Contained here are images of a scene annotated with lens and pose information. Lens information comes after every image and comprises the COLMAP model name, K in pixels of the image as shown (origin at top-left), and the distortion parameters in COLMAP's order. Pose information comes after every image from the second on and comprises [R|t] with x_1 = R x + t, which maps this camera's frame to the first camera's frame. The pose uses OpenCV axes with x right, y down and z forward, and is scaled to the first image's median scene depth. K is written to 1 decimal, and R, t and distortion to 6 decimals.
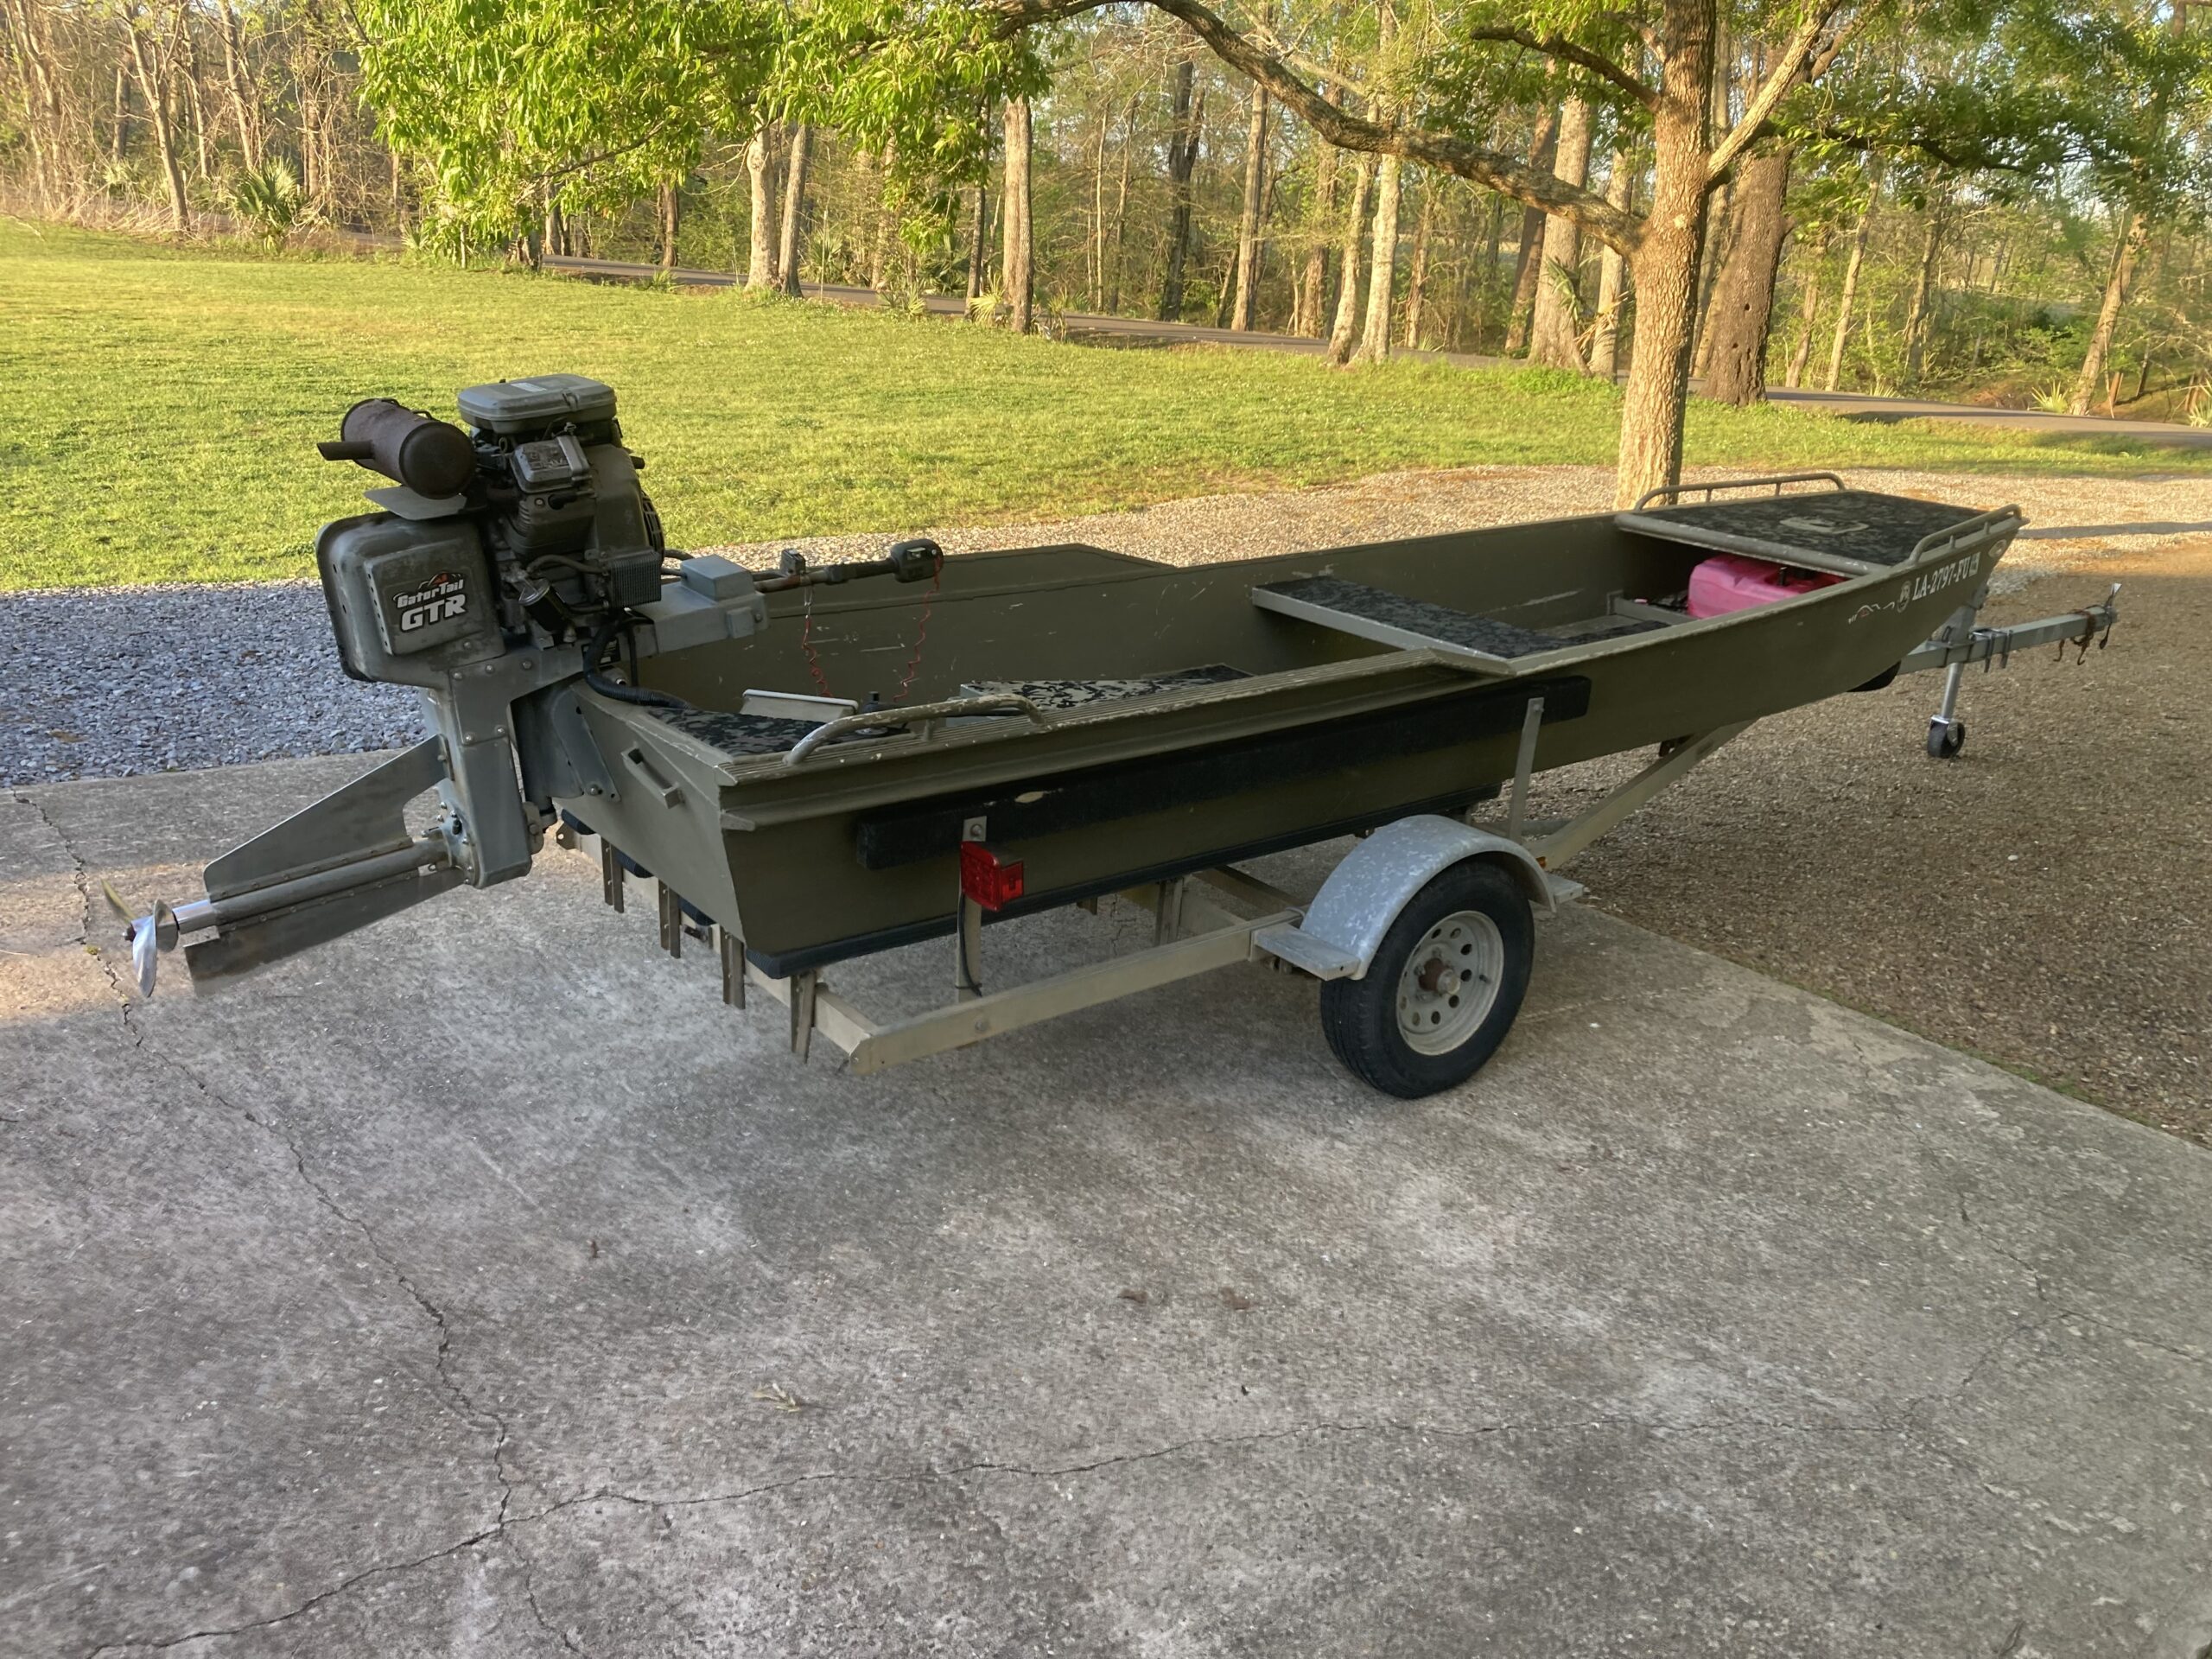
lens RADIAL K [[1813.6, 0, 1112.4], [0, 1813.6, 835.5], [0, 0, 1]] dist [0.022372, -0.006318]
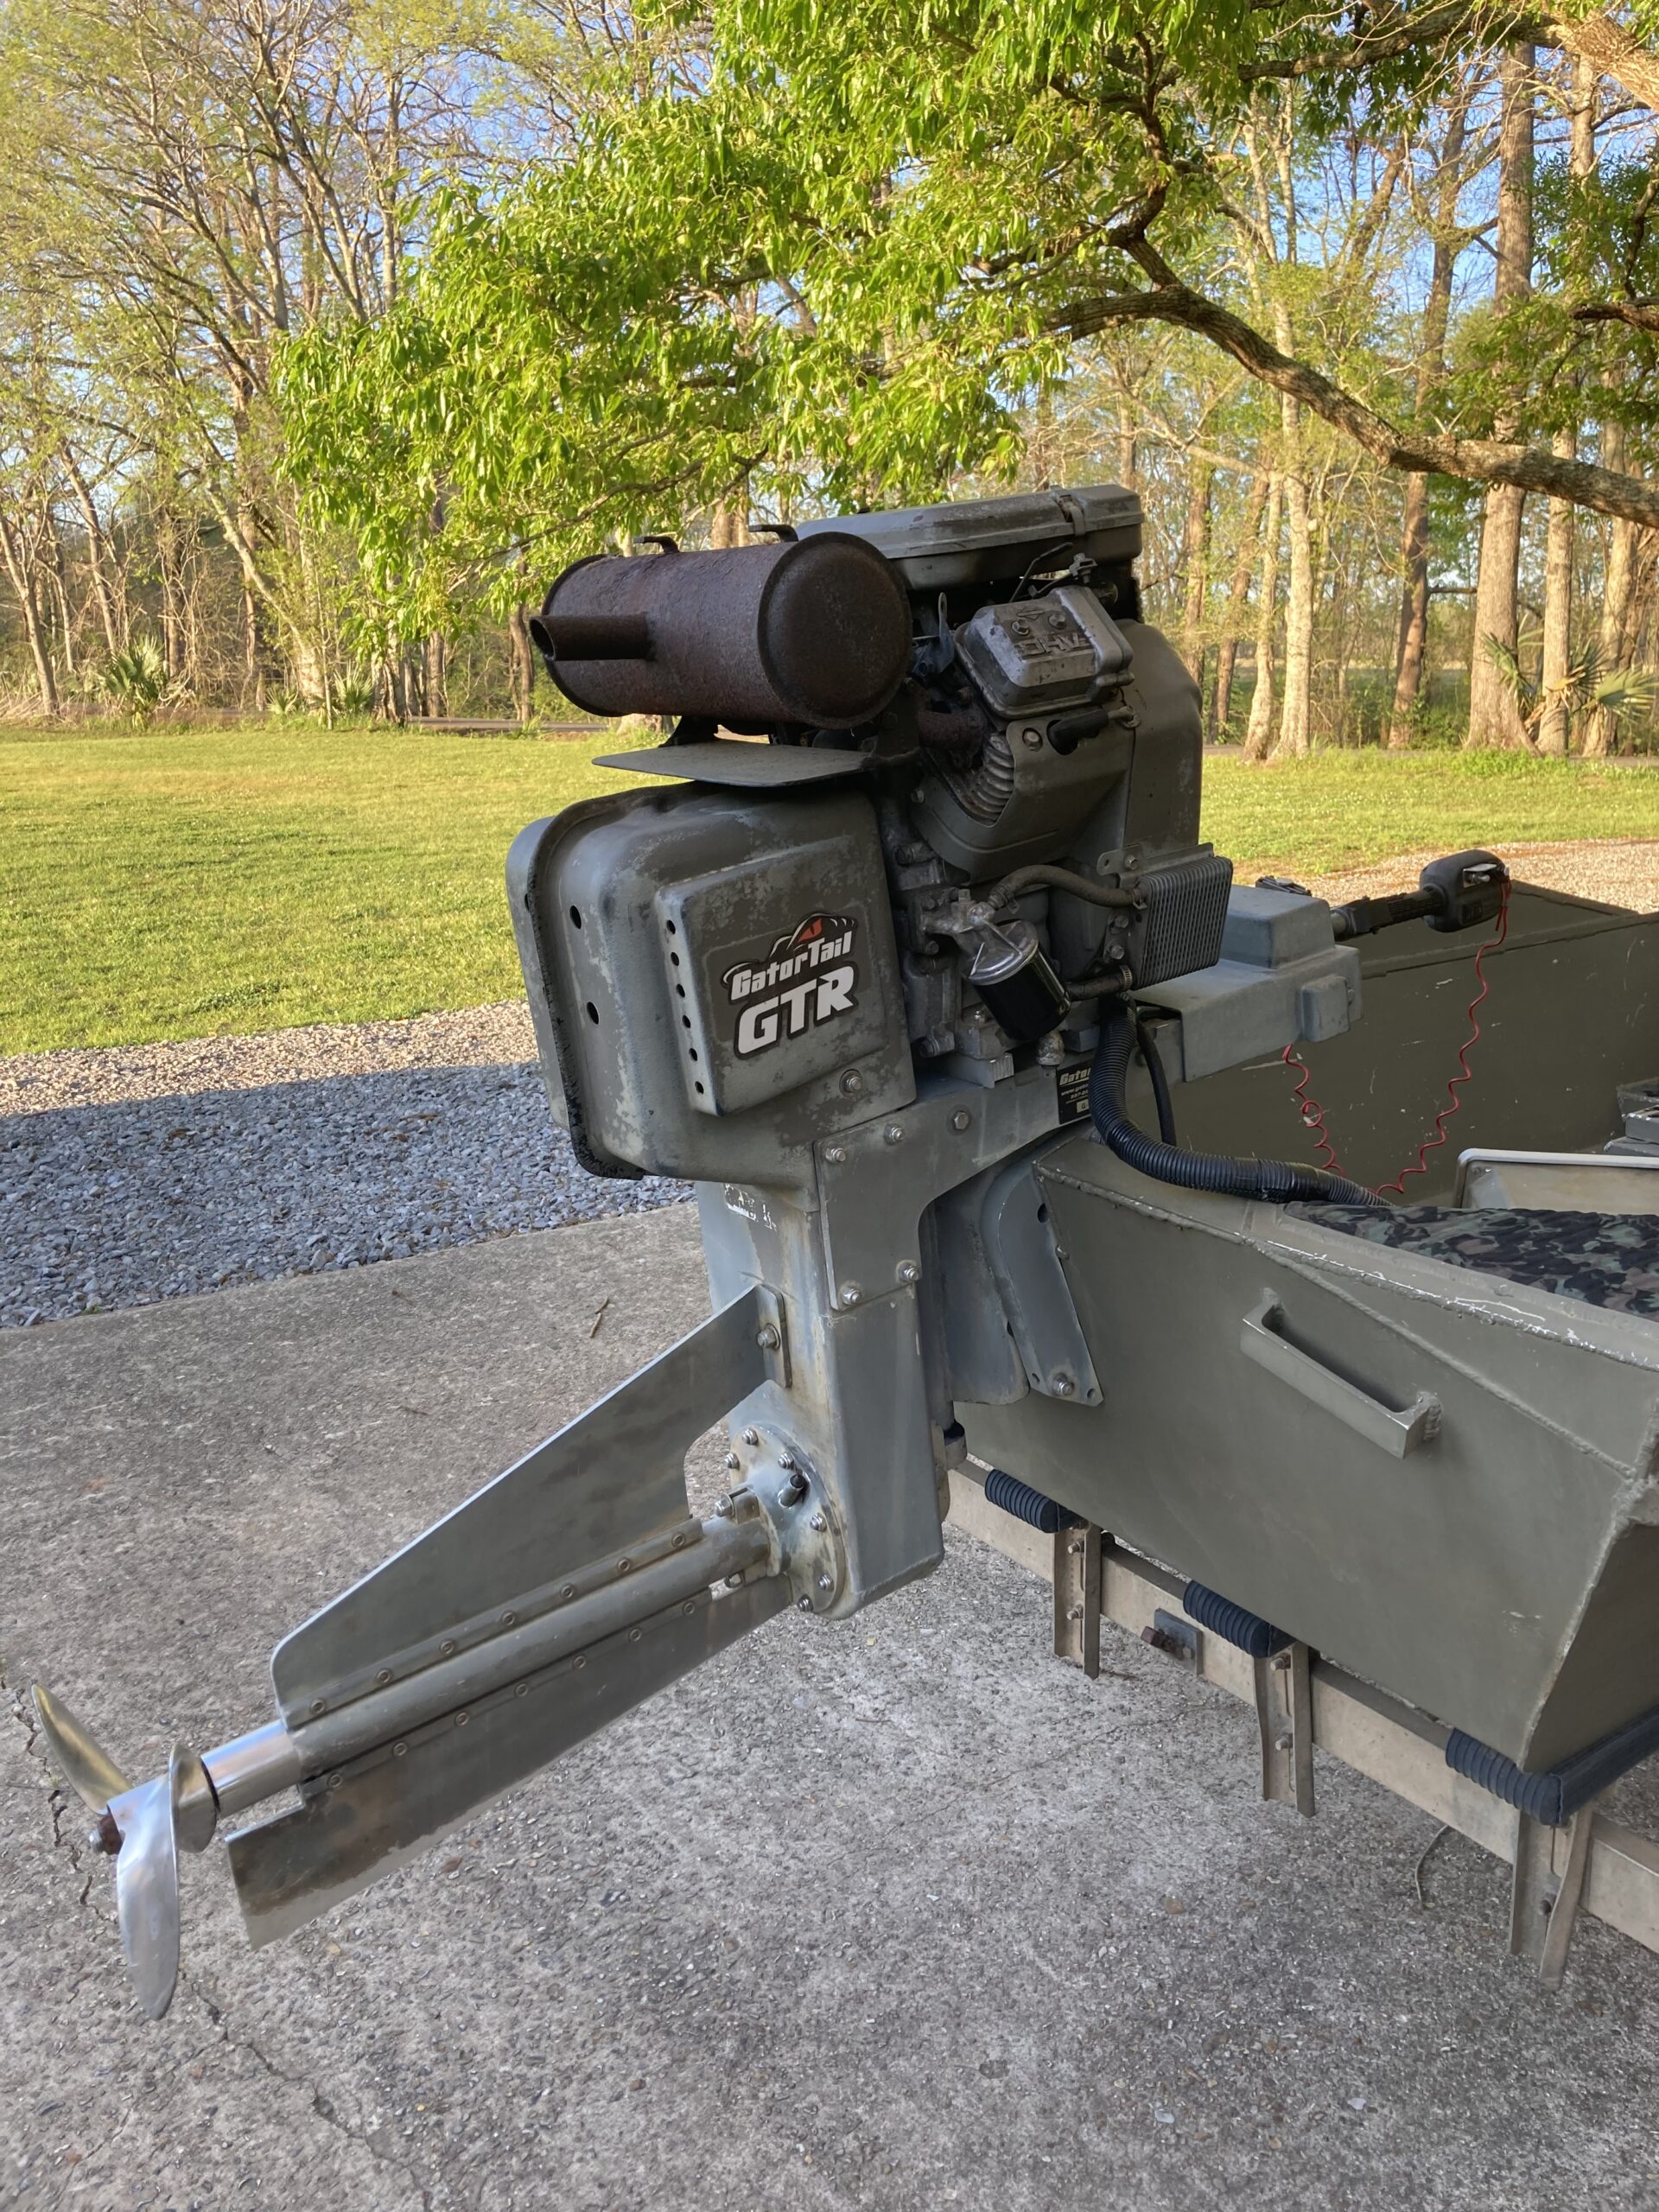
lens RADIAL K [[1813.6, 0, 832.4], [0, 1813.6, 1099.1], [0, 0, 1]] dist [0.022372, -0.006318]
pose [[0.996656, -0.054509, -0.060868, -0.223451], [0.048439, 0.994096, -0.097092, -0.039798], [0.065801, 0.093819, 0.993412, 0.384112]]
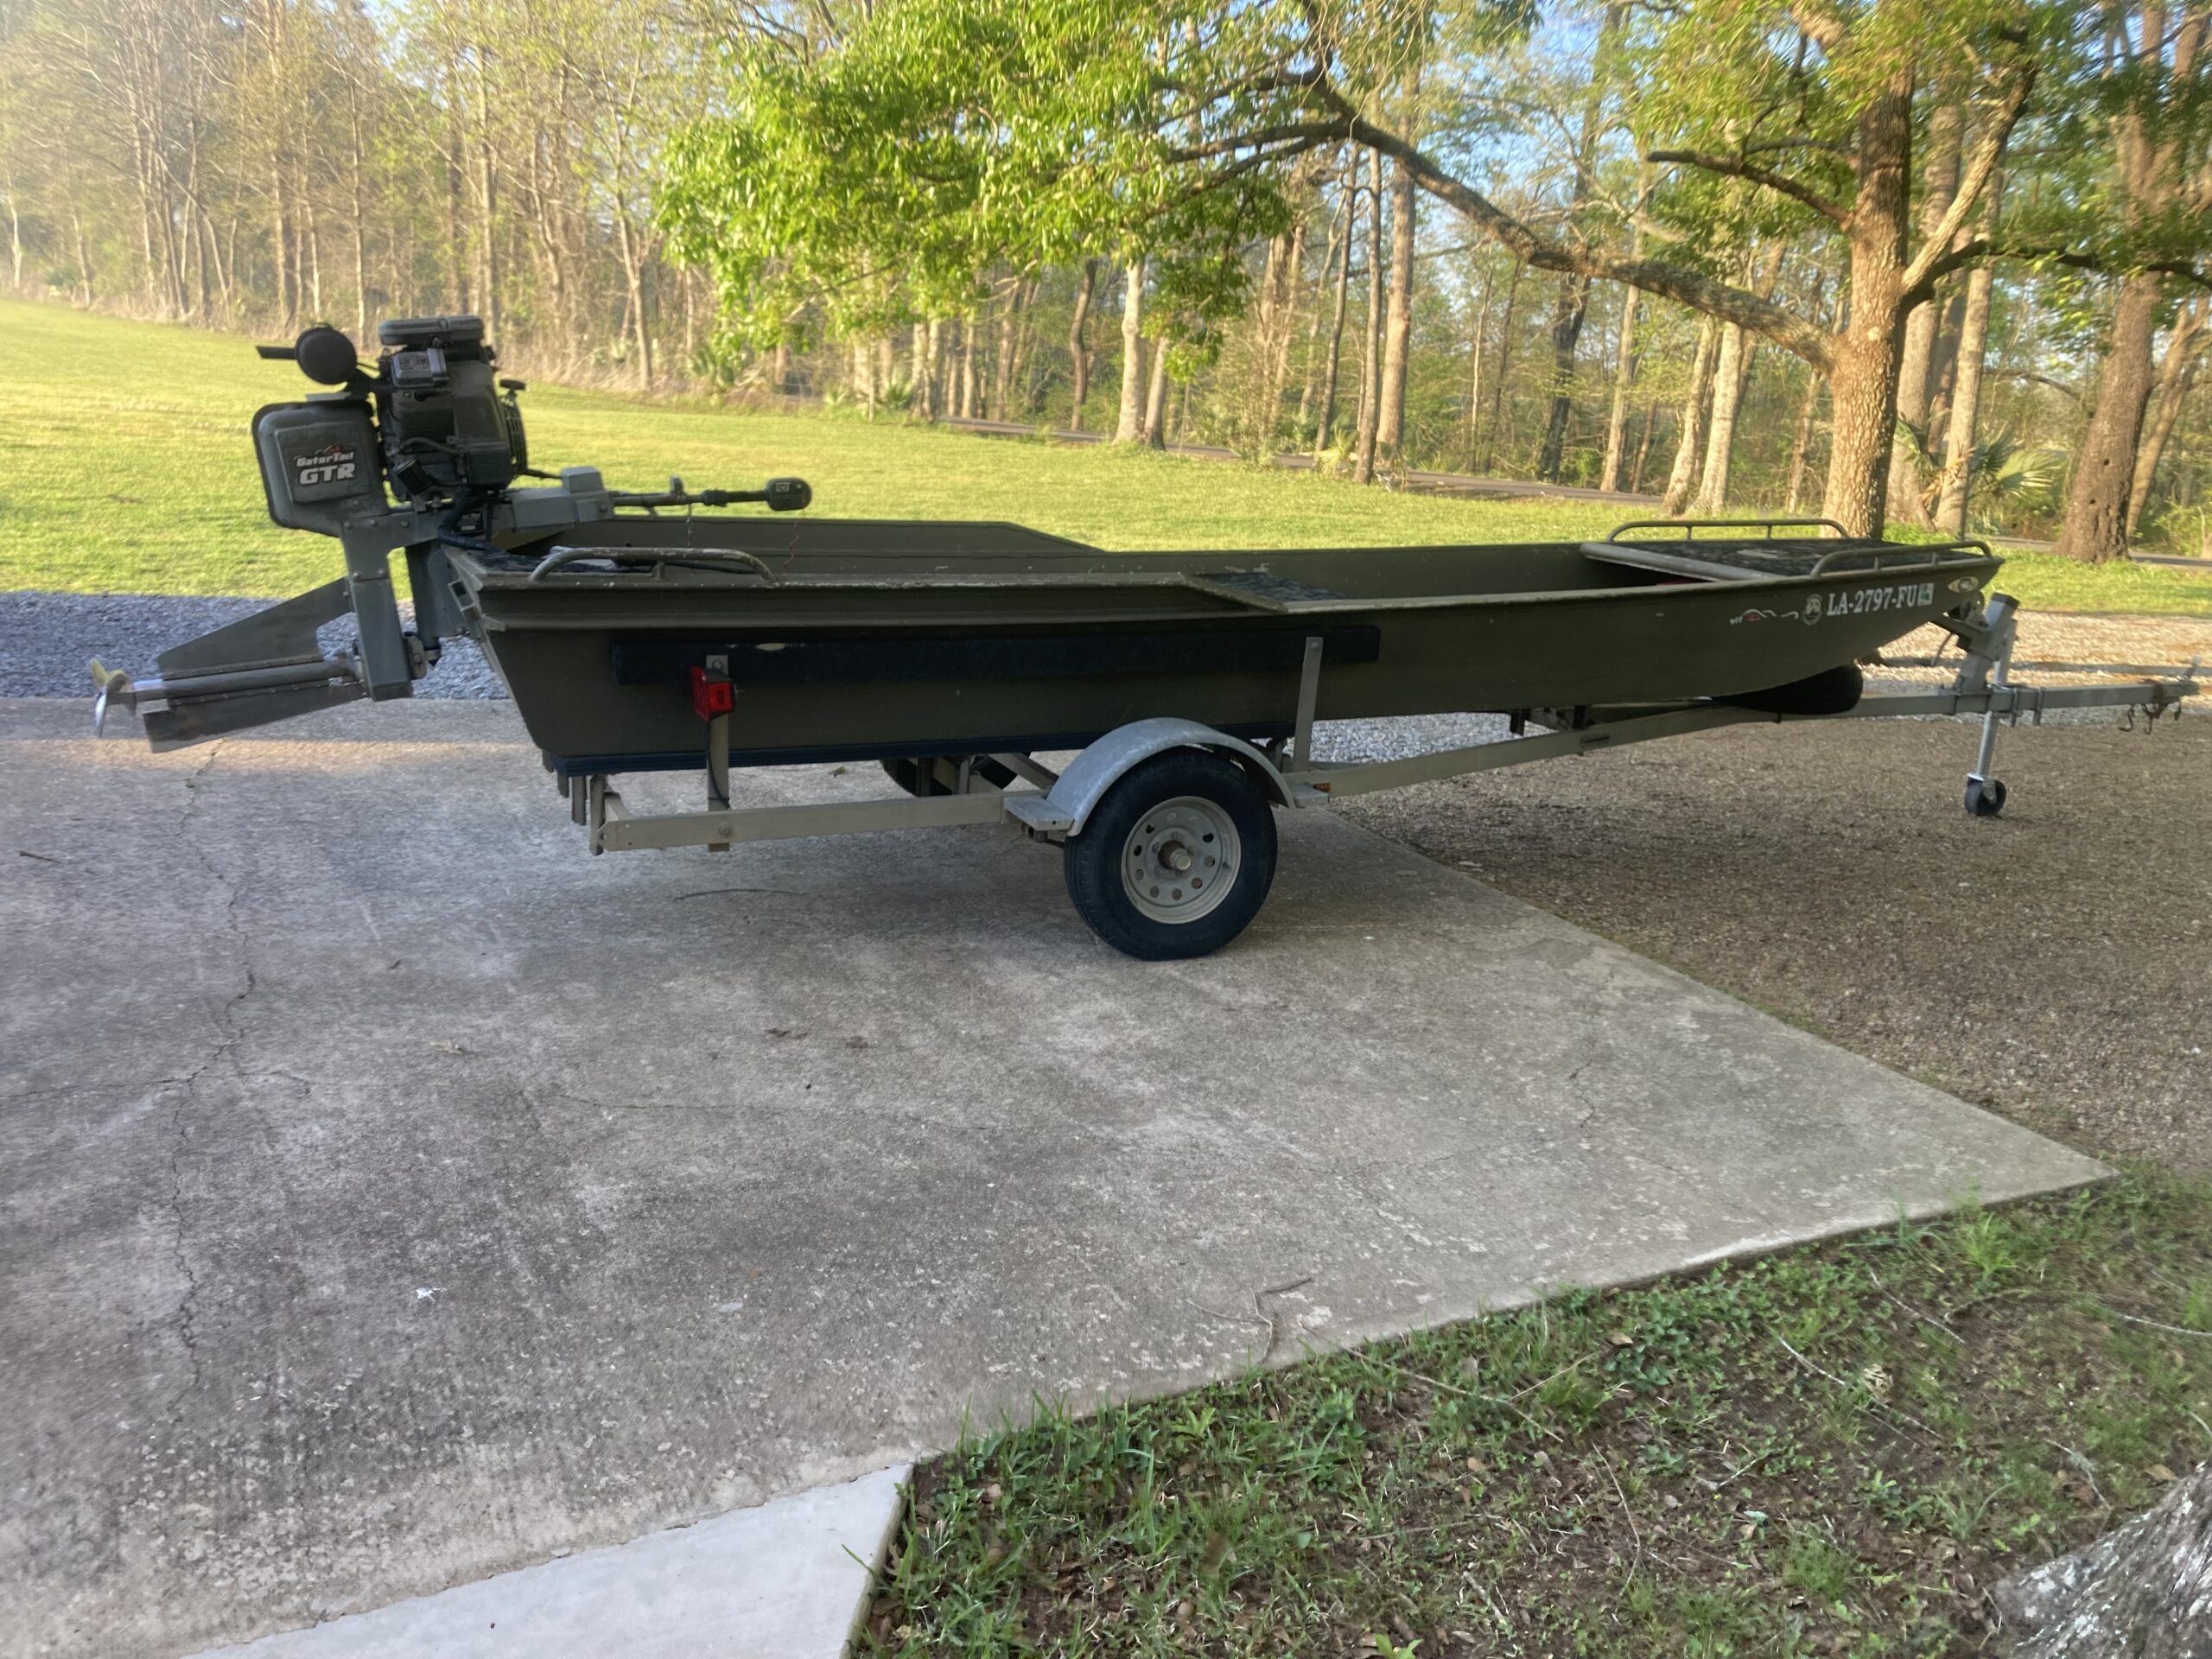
lens RADIAL K [[1813.6, 0, 1143.7], [0, 1813.6, 841.3], [0, 0, 1]] dist [0.022372, -0.006318]
pose [[0.974172, 0.058263, -0.218160, 0.345993], [-0.078676, 0.993177, -0.086078, 0.142474], [0.211657, 0.101019, 0.972109, -0.104034]]
